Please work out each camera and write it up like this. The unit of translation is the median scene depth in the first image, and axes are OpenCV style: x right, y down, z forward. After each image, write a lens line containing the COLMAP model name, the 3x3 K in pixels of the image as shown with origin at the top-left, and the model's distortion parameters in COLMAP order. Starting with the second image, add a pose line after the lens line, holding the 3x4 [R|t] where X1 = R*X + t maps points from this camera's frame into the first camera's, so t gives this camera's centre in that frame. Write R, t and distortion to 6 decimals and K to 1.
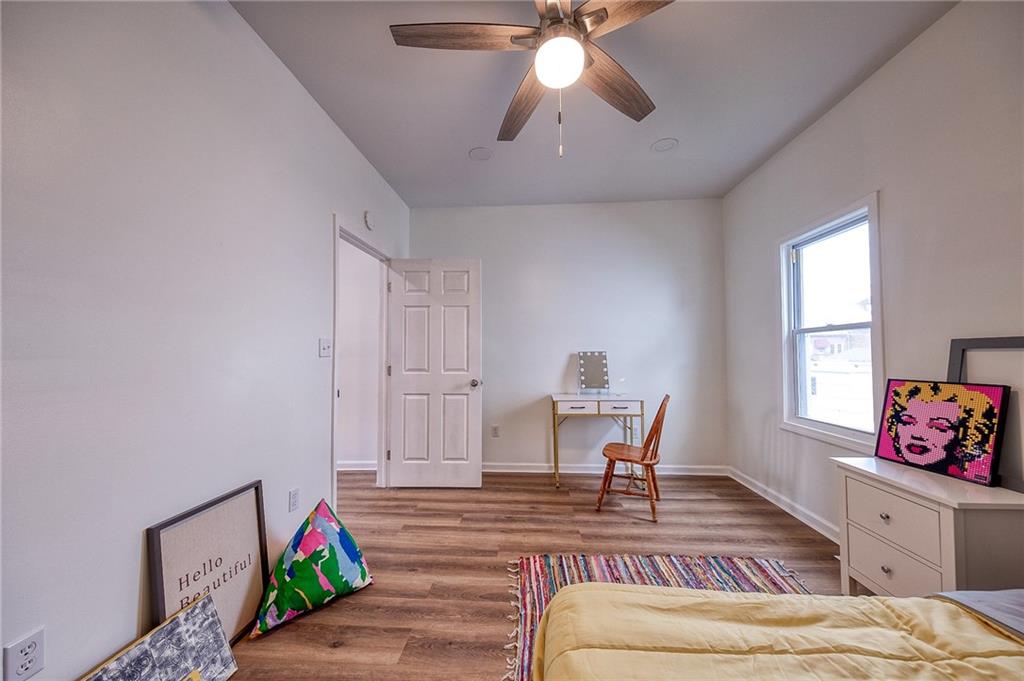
lens RADIAL K [[353.4, 0, 511.4], [0, 353.4, 346.1], [0, 0, 1]] dist [0.003033, -0.000152]
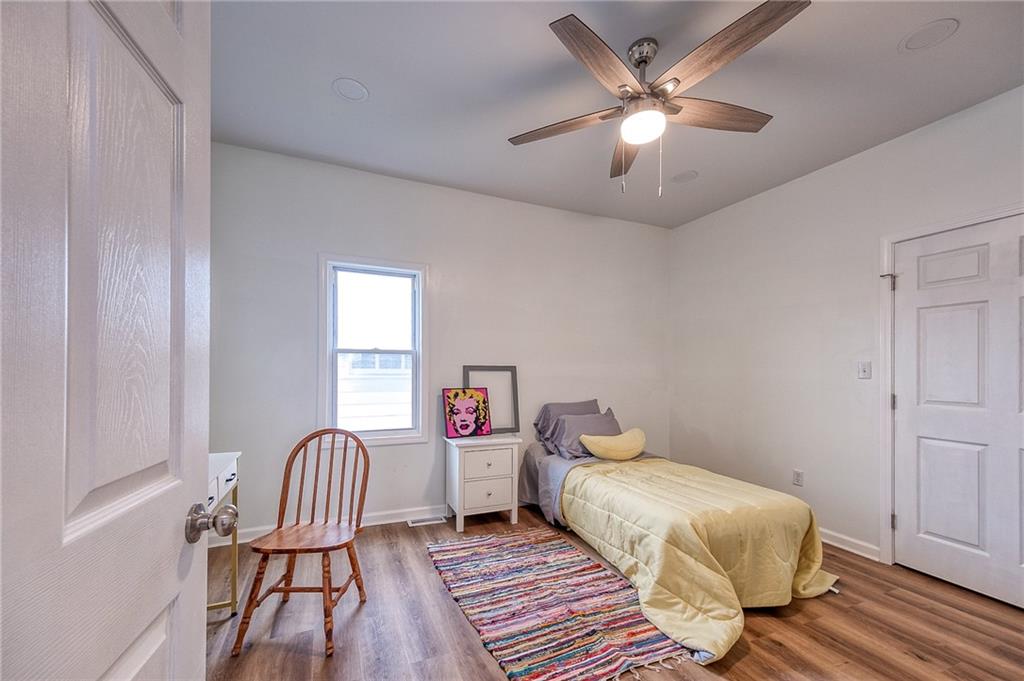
lens RADIAL K [[389.1, 0, 510.0], [0, 389.1, 366.9], [0, 0, 1]] dist [0.006131, -0.000140]
pose [[-0.441412, 0.009466, 0.897254, -0.681571], [-0.023354, 0.999484, -0.022034, 0.027928], [-0.897000, -0.030681, -0.440964, 1.607211]]
